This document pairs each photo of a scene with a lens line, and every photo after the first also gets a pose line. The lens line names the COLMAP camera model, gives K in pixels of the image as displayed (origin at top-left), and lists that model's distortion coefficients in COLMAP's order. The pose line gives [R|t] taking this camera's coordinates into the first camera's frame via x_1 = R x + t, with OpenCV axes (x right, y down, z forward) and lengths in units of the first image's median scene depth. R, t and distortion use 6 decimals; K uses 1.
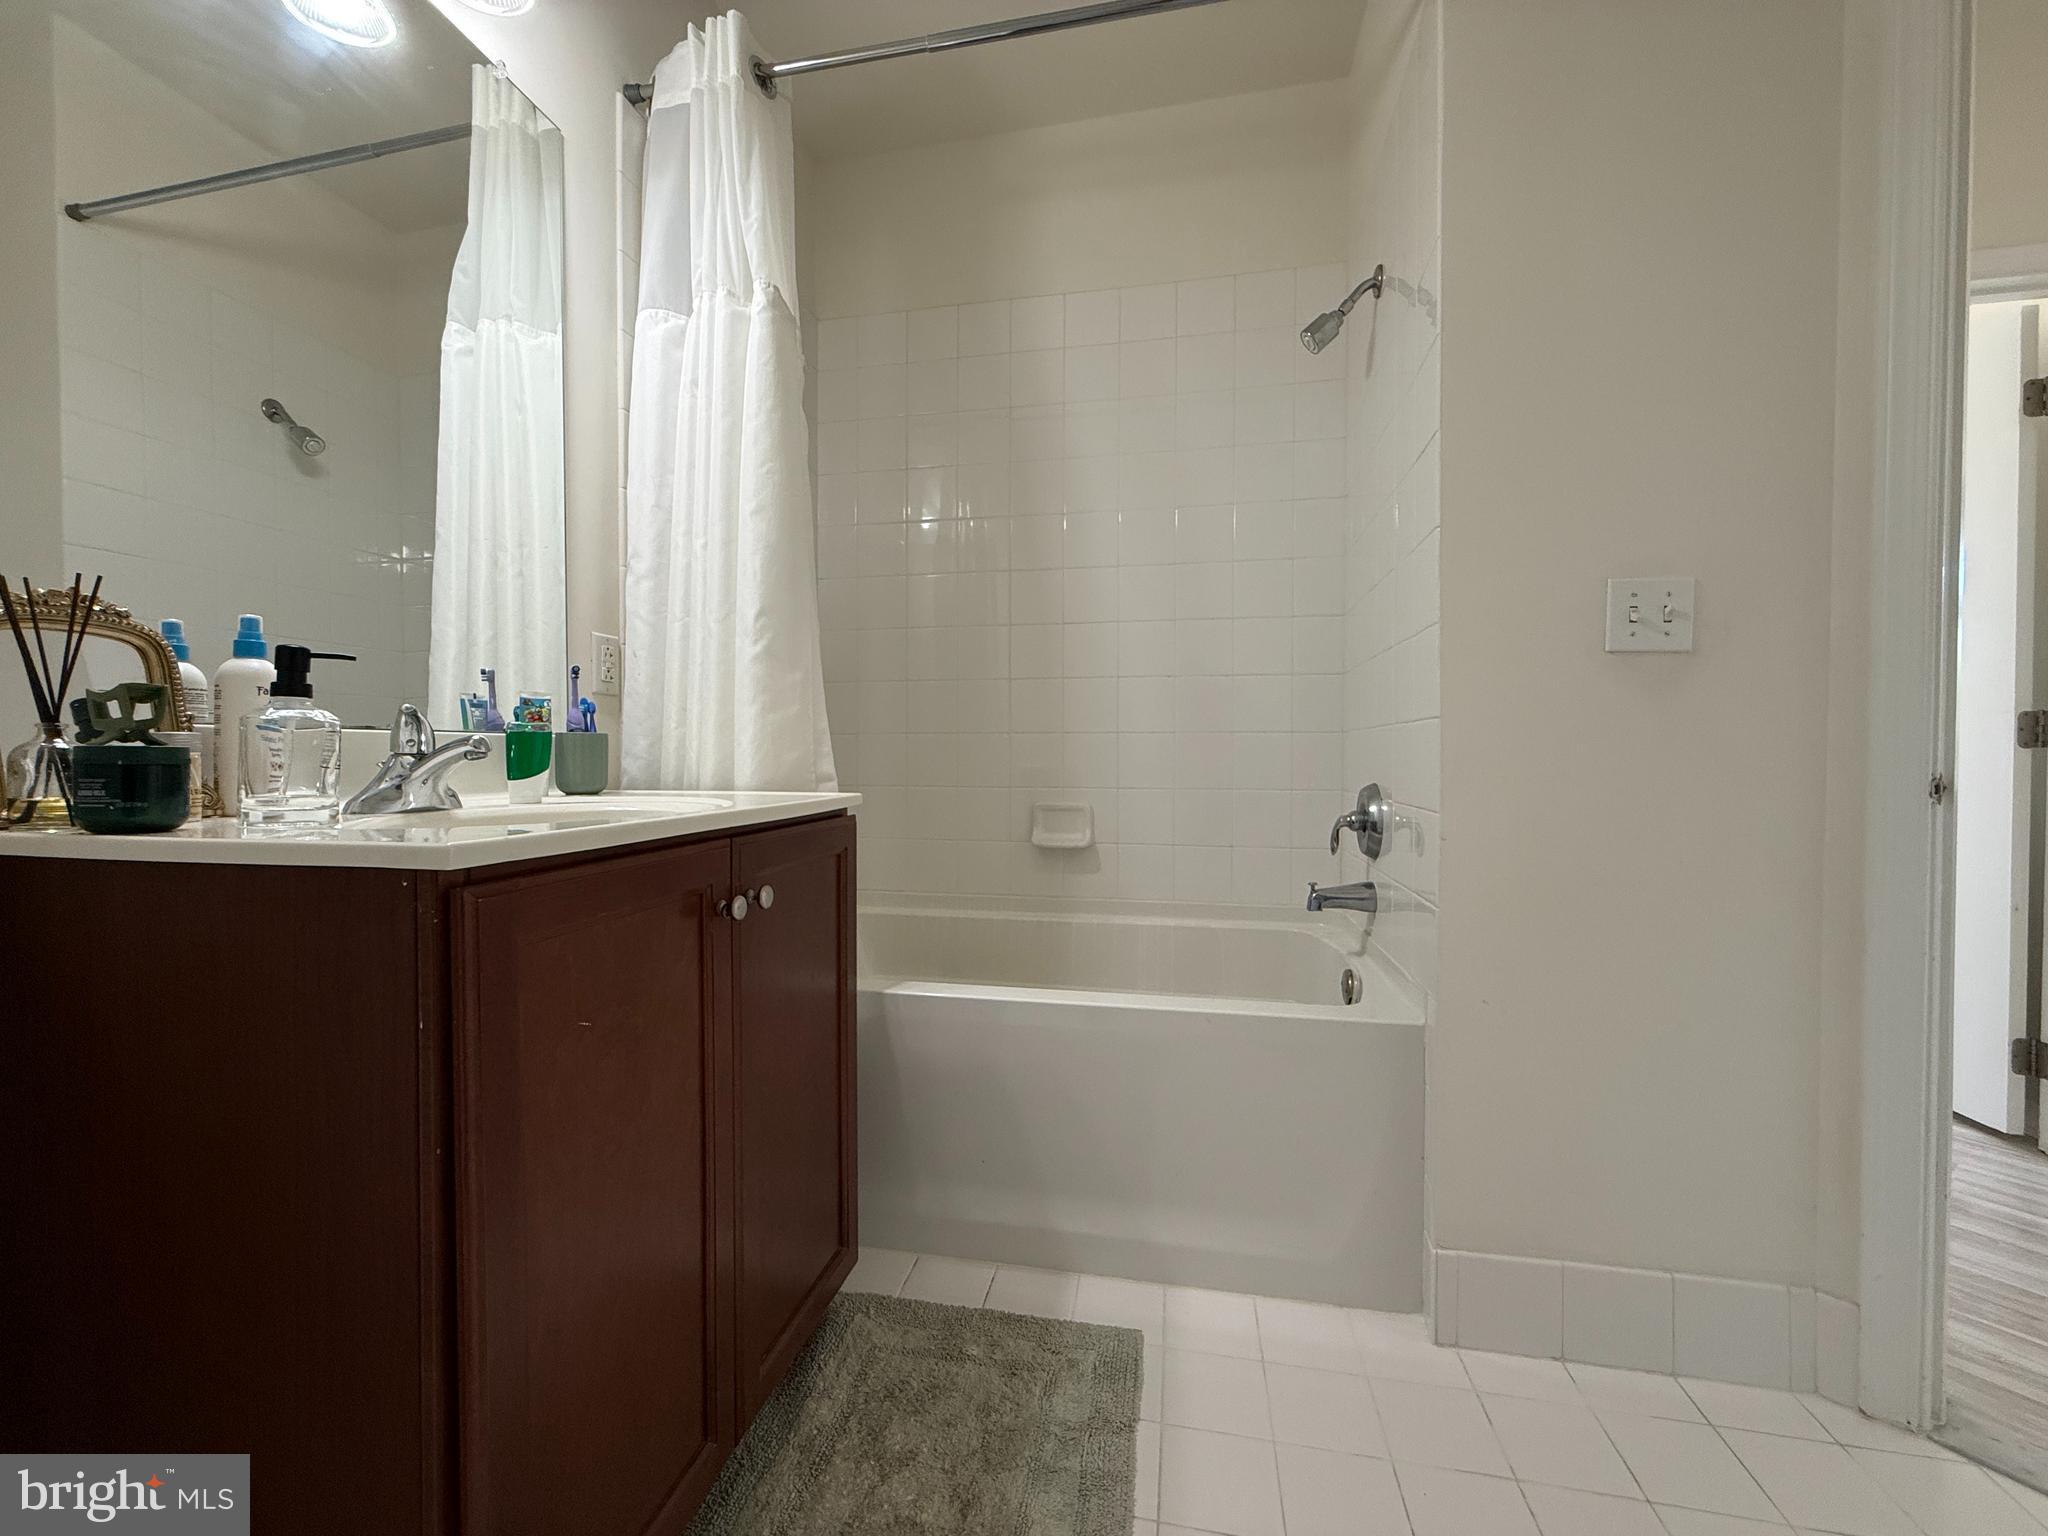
lens RADIAL K [[814.9, 0, 1015.1], [0, 814.9, 764.5], [0, 0, 1]] dist [0.000676, -0.000254]
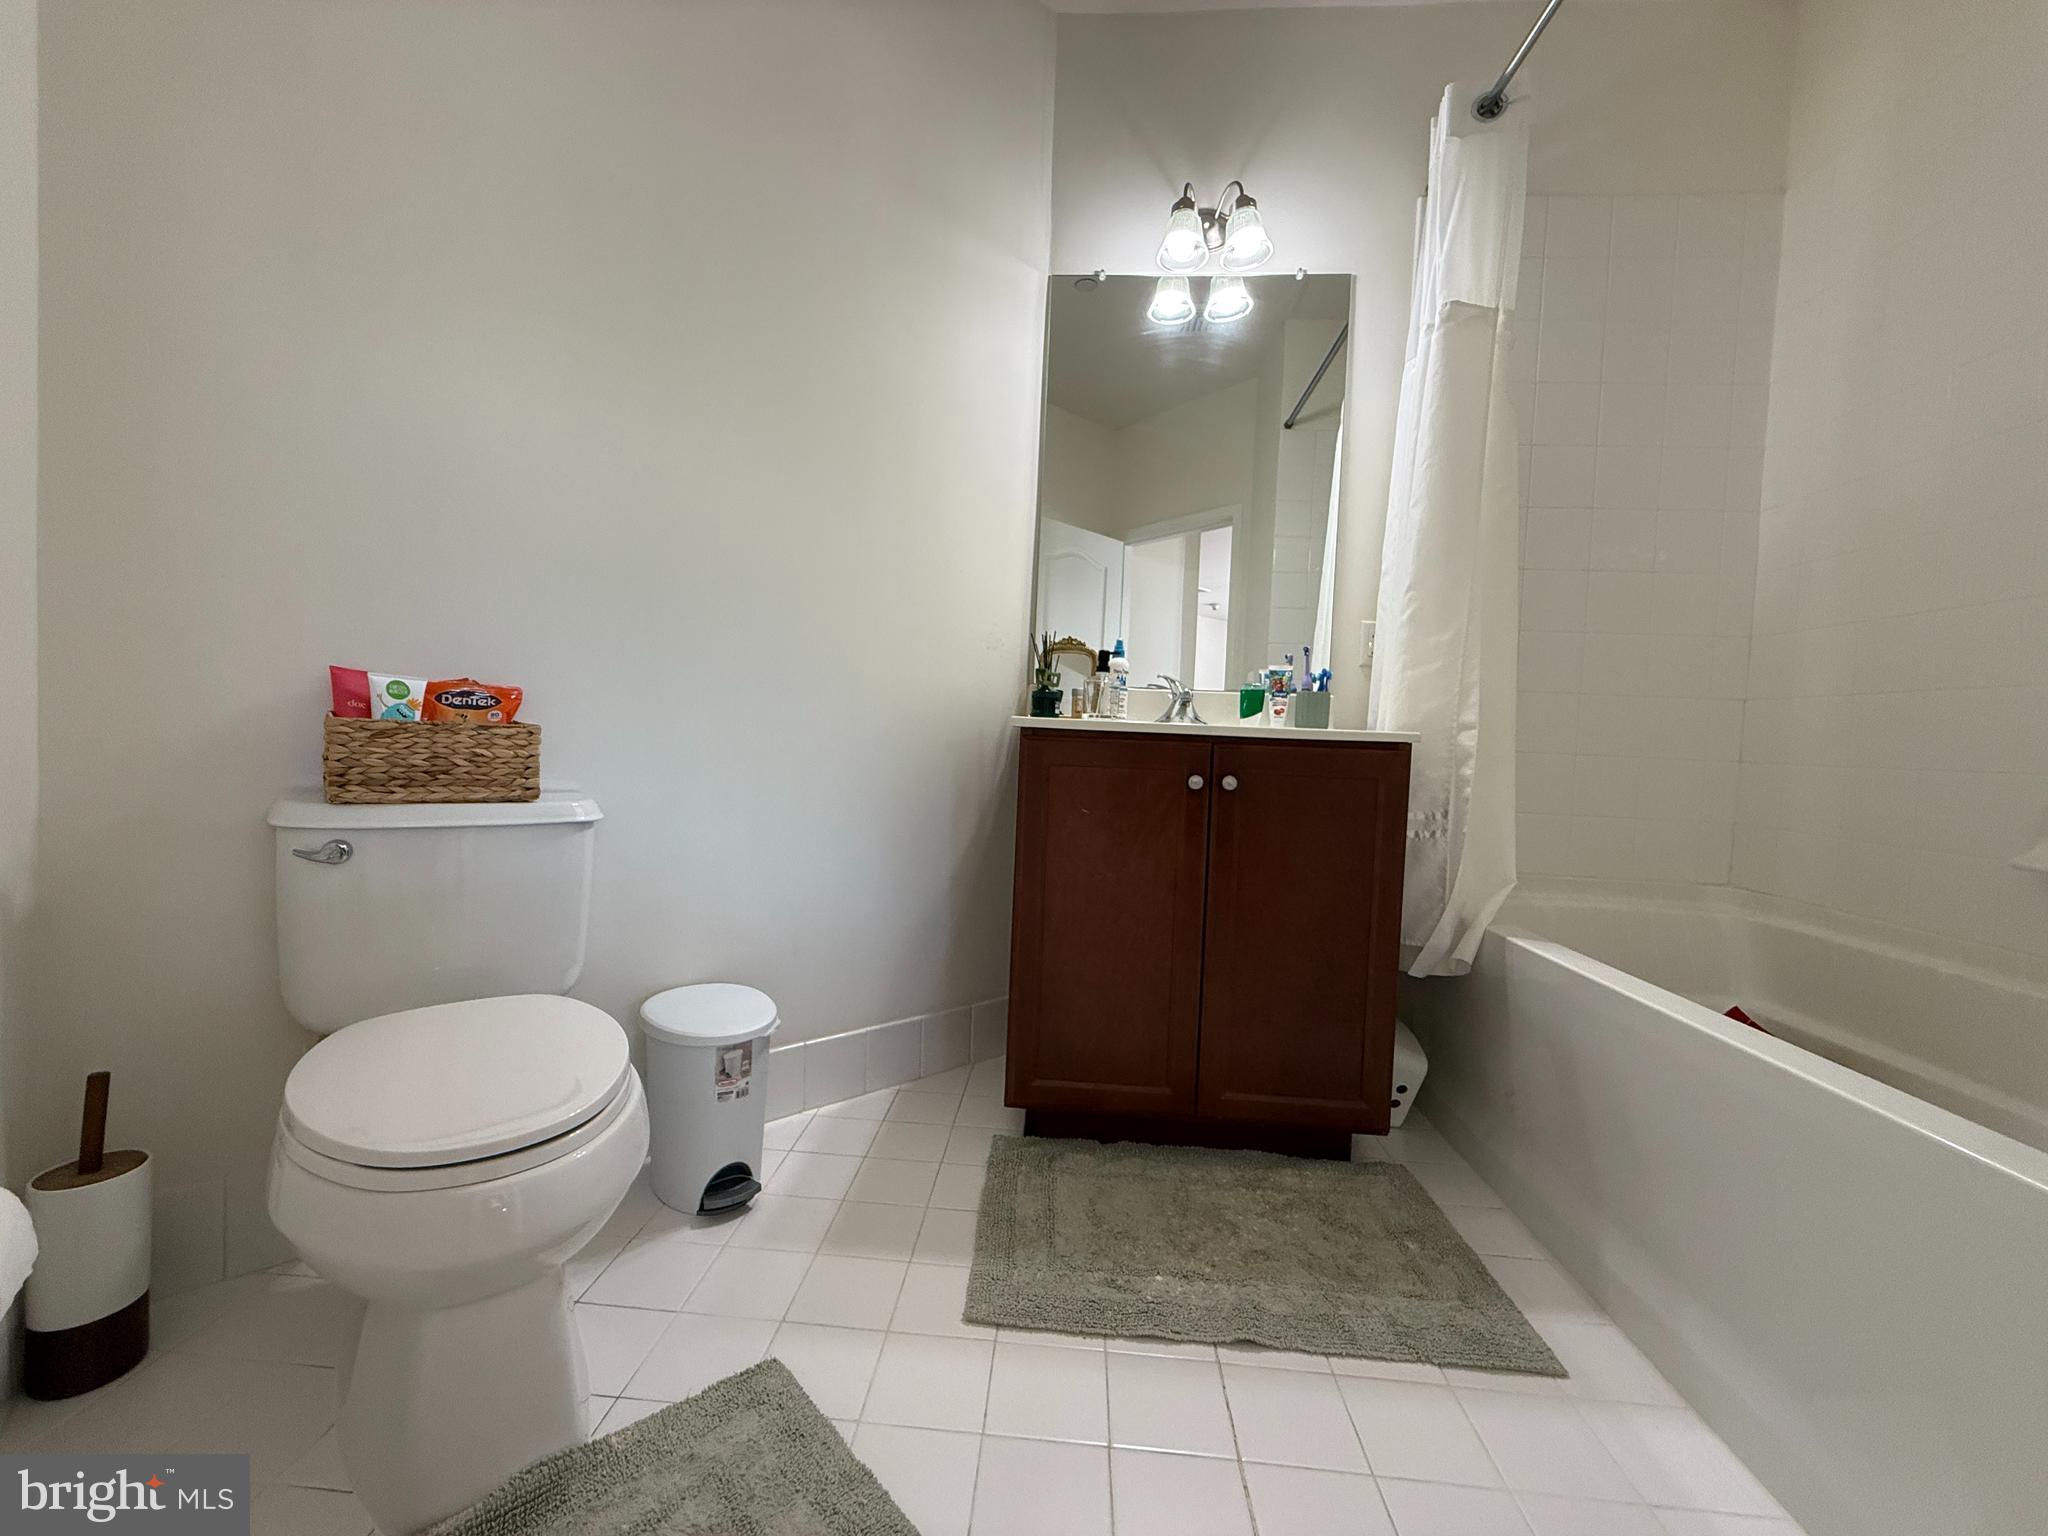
lens RADIAL K [[814.9, 0, 1013.5], [0, 814.9, 766.4], [0, 0, 1]] dist [0.000676, -0.000254]
pose [[0.122973, 0.044494, -0.991412, 0.831807], [-0.056369, 0.997695, 0.037785, 0.067049], [0.990808, 0.051239, 0.125198, 0.277632]]
